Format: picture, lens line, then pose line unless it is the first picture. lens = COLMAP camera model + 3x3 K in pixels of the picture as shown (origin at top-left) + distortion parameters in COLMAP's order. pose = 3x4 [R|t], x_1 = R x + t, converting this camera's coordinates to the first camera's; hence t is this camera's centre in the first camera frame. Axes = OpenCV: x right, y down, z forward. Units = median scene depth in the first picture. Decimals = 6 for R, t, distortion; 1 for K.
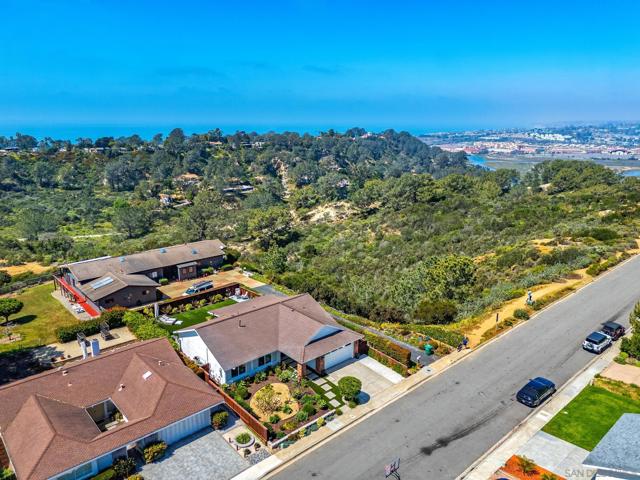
lens RADIAL K [[476.0, 0, 320.9], [0, 476.0, 237.3], [0, 0, 1]] dist [0.042840, -0.011788]
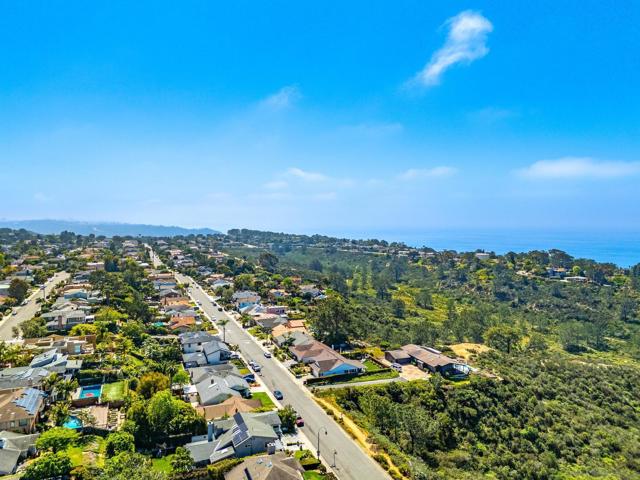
lens RADIAL K [[476.0, 0, 319.8], [0, 476.0, 240.0], [0, 0, 1]] dist [0.042840, -0.011788]
pose [[-0.357523, 0.035626, -0.933225, 0.372149], [-0.231789, 0.964620, 0.125624, -0.125398], [0.904683, 0.261225, -0.336616, 0.239642]]
